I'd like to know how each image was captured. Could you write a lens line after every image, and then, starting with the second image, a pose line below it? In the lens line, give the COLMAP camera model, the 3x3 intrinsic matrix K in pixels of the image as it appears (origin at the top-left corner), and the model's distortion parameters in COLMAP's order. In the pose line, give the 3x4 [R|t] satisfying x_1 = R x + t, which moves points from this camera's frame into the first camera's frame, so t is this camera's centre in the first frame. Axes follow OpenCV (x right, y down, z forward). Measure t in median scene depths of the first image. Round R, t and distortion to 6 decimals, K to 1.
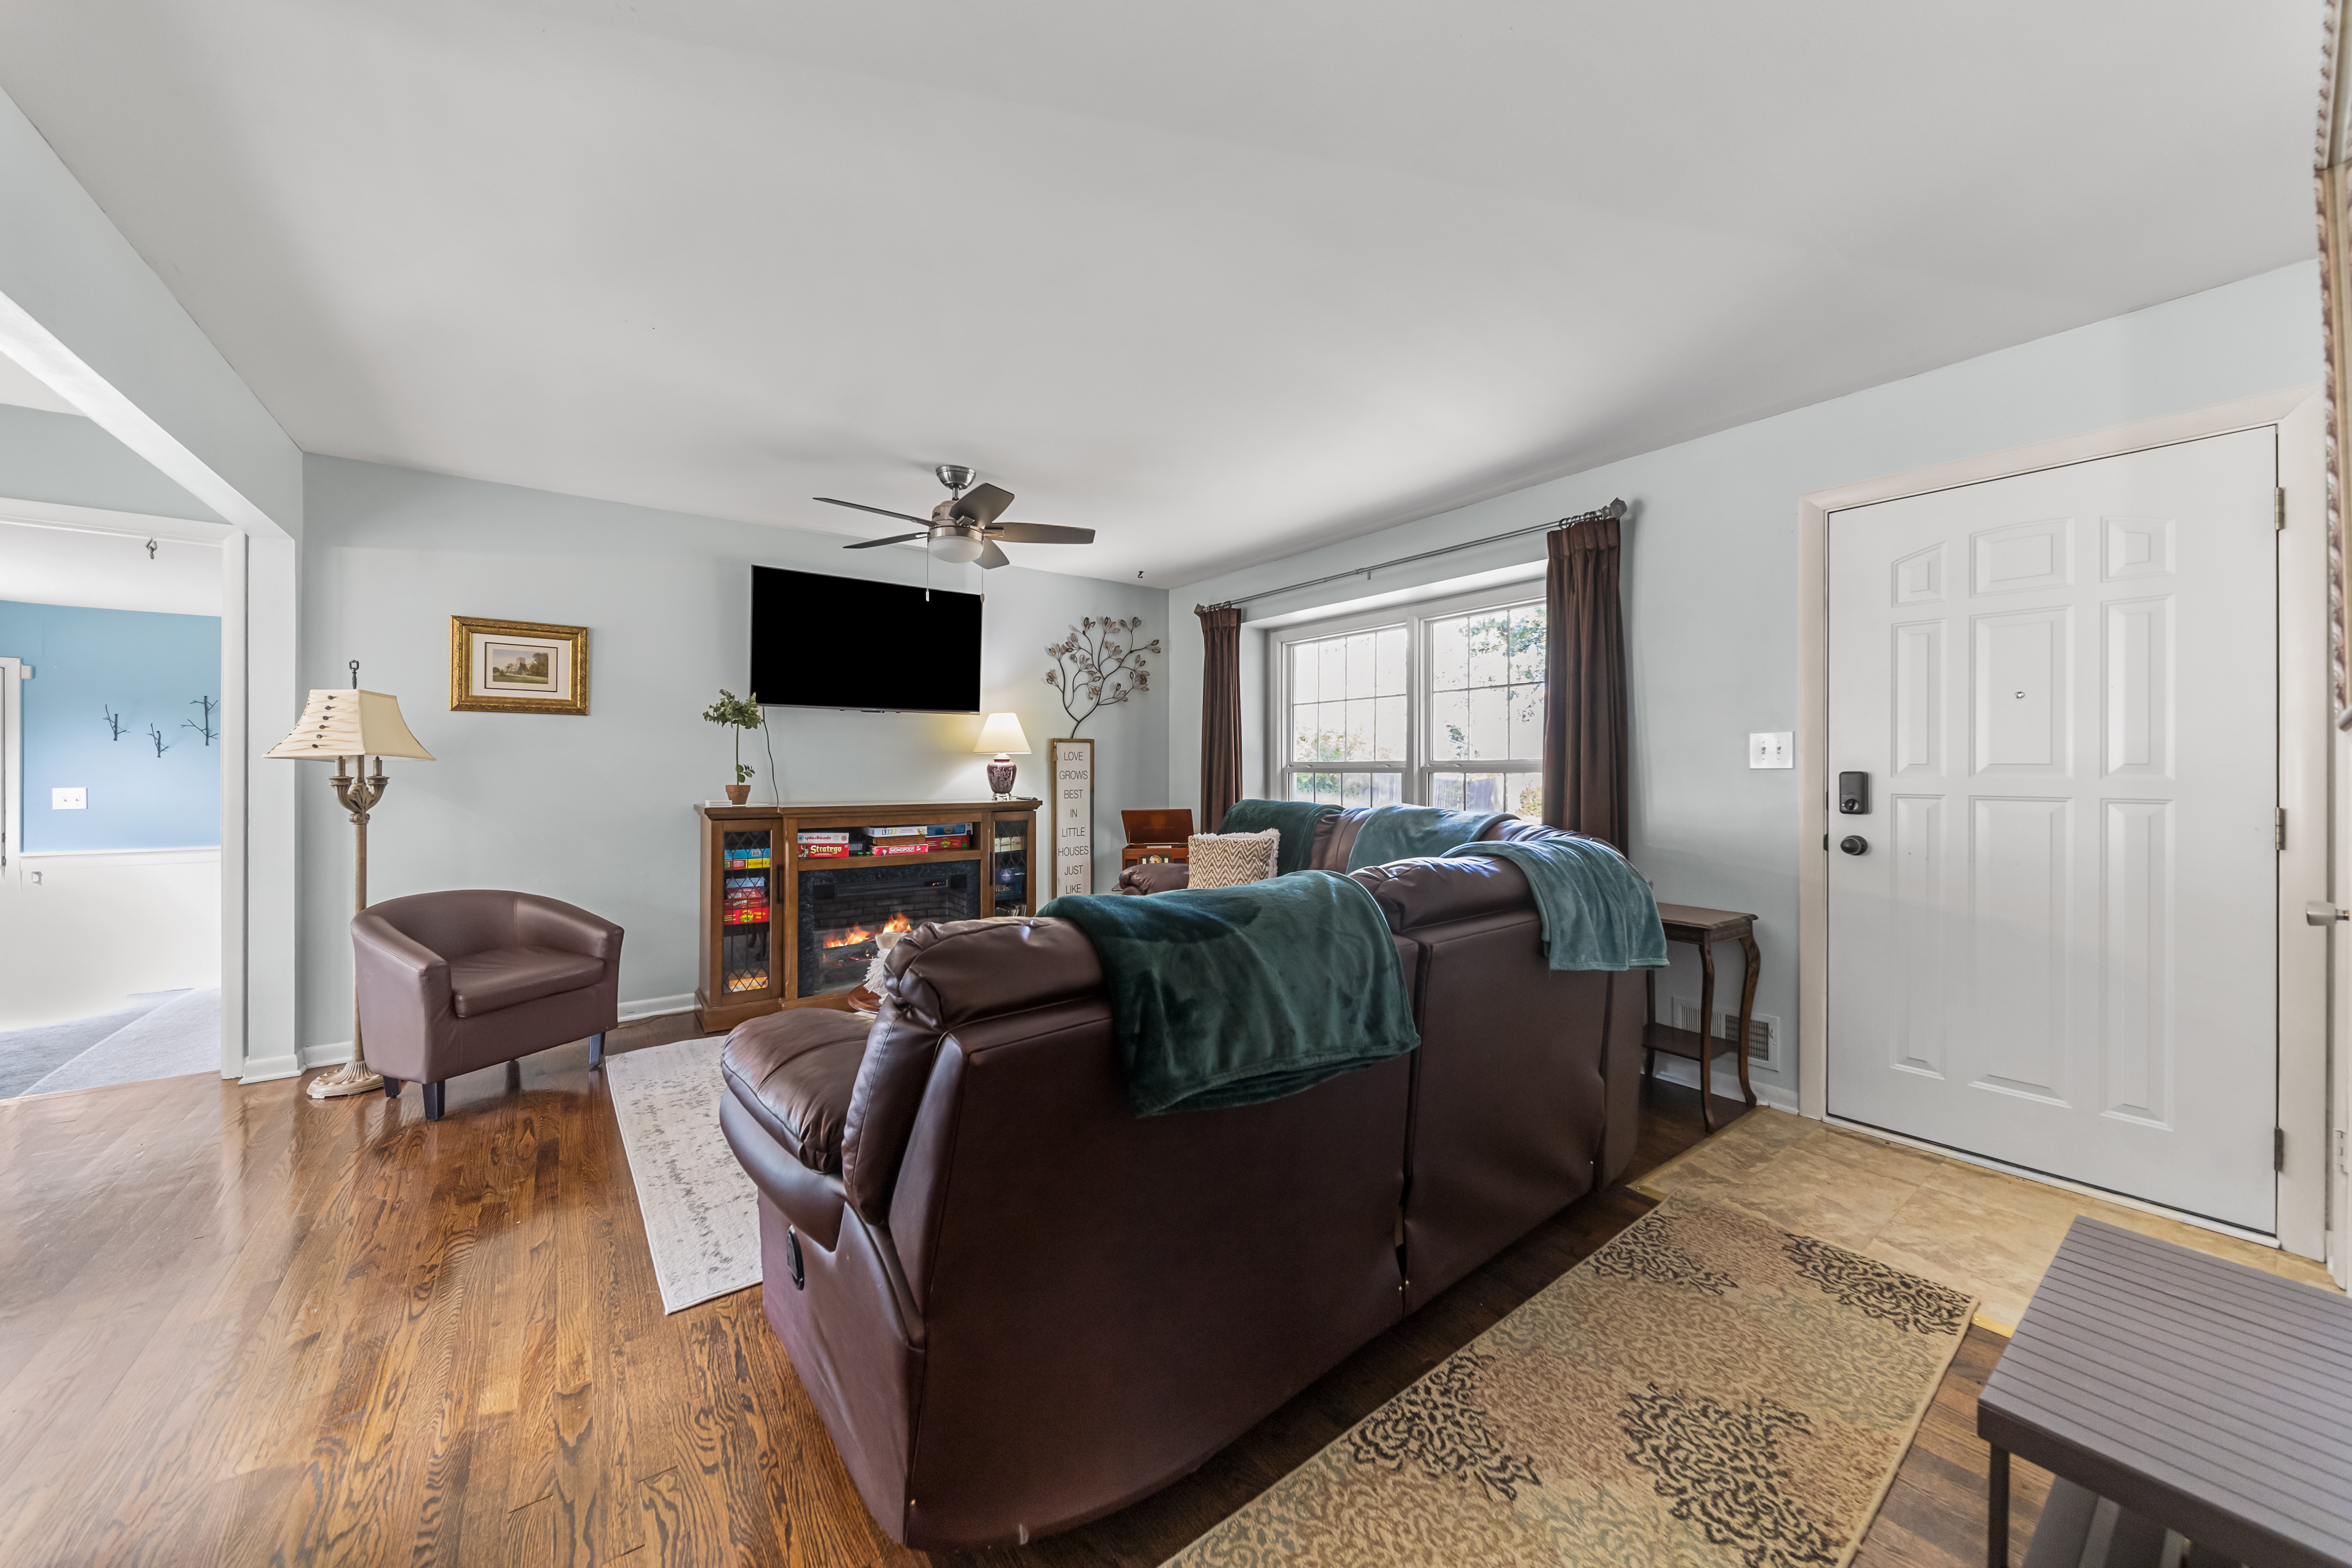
lens RADIAL K [[826.0, 0, 1165.8], [0, 826.0, 769.8], [0, 0, 1]] dist [0.000109, 0.000109]
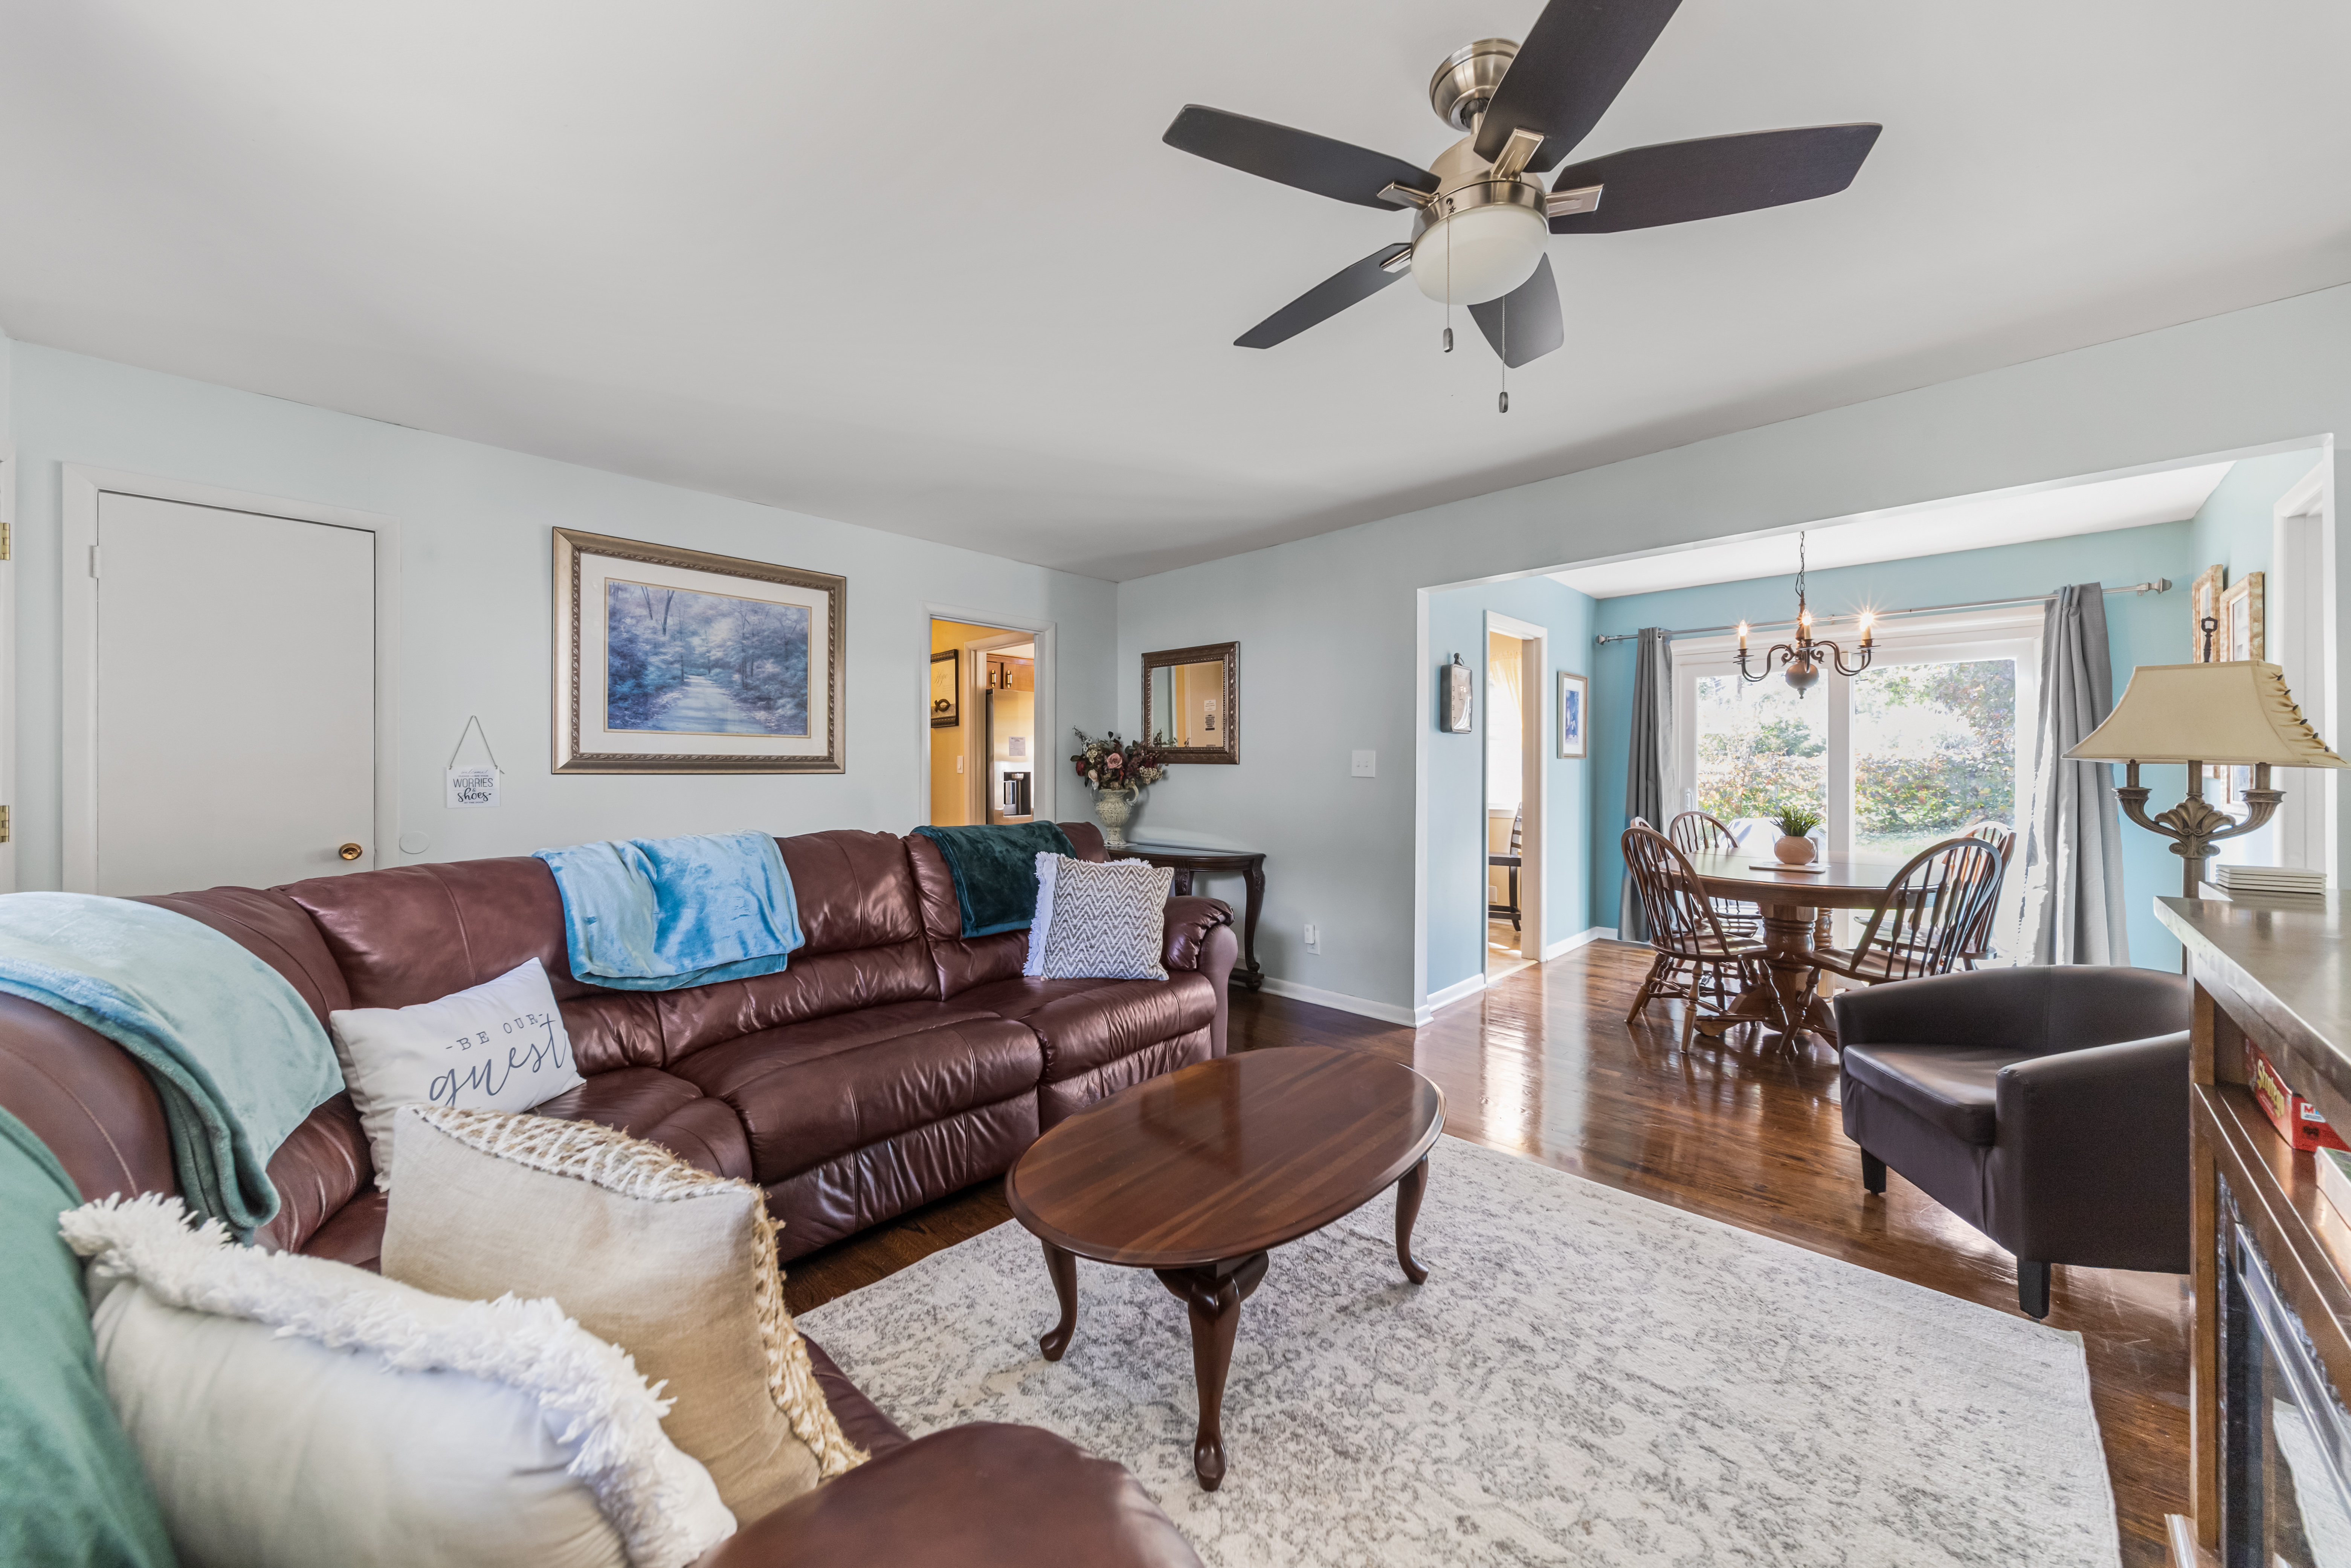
lens RADIAL K [[825.6, 0, 1165.3], [0, 825.6, 769.8], [0, 0, 1]] dist [0.000109, 0.000109]
pose [[-0.988377, -0.003447, -0.151984, -0.024715], [-0.003328, 0.999994, -0.001042, -0.003344], [0.151986, -0.000524, -0.988382, 1.204359]]
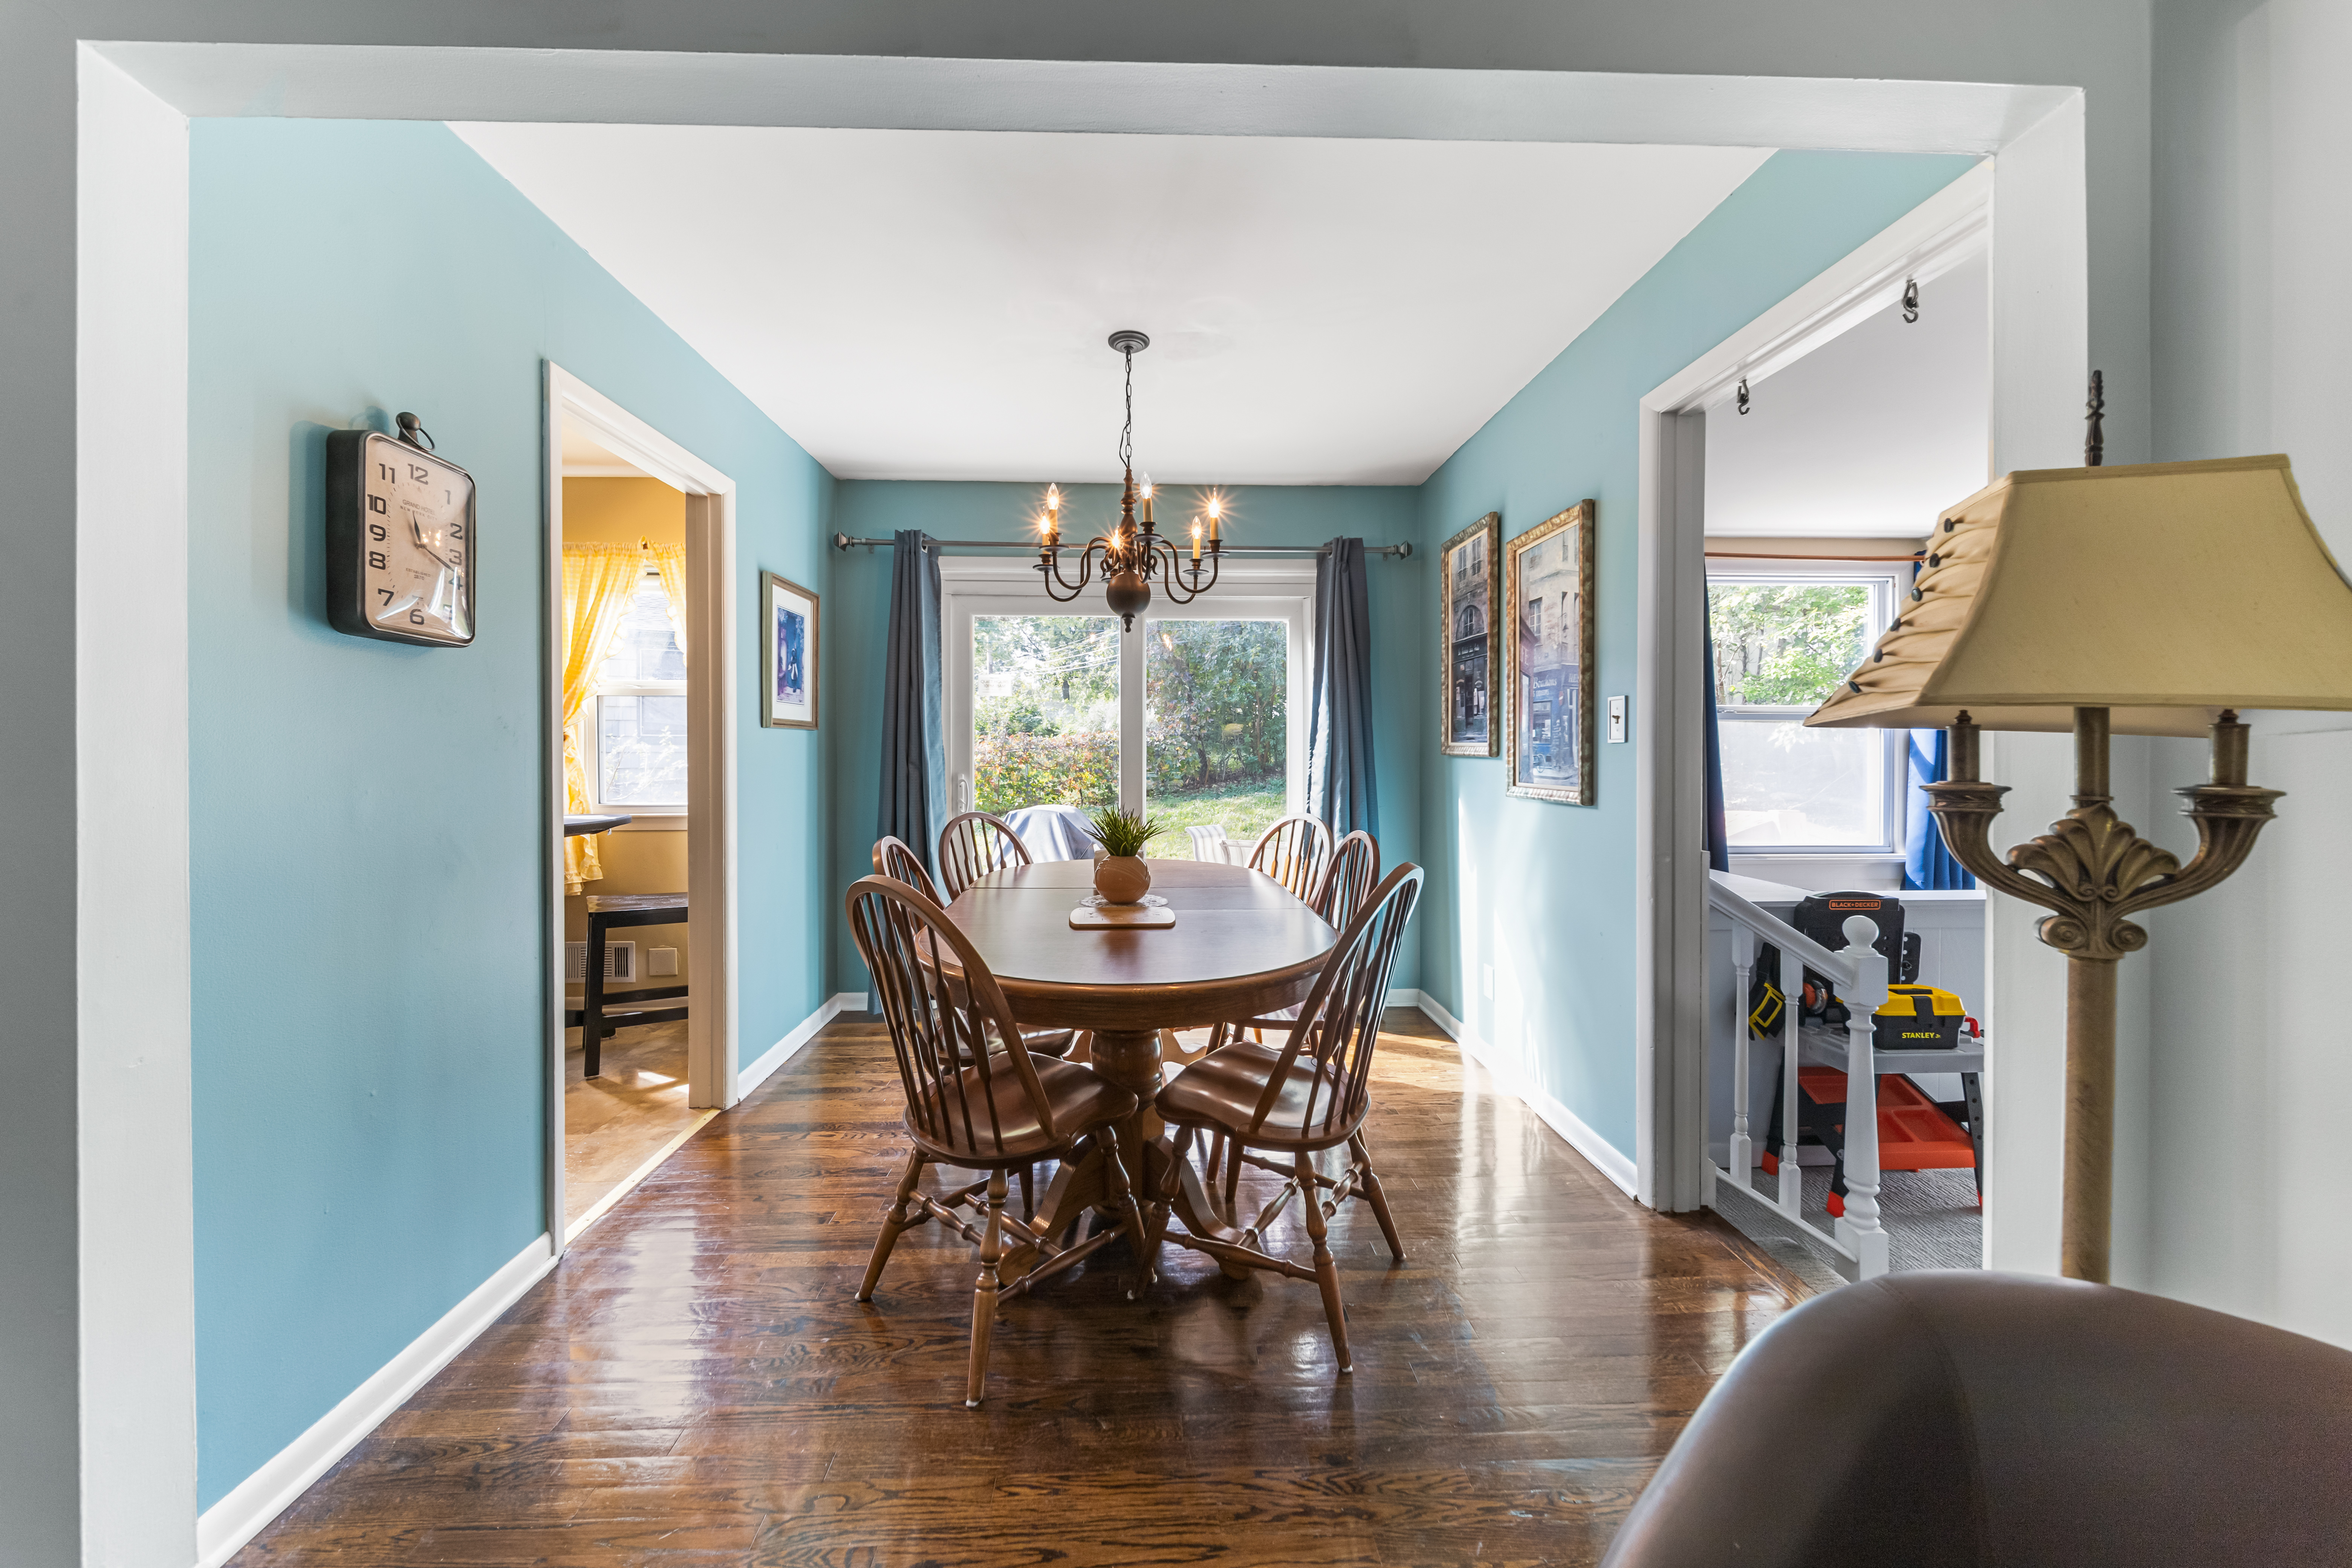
lens RADIAL K [[827.9, 0, 1169.0], [0, 827.9, 755.8], [0, 0, 1]] dist [-0.001694, -0.000122]
pose [[-0.560764, 0.002237, -0.827973, -0.446035], [-0.001181, 0.999993, 0.003502, -0.002142], [0.827975, 0.002941, -0.560757, 0.701191]]
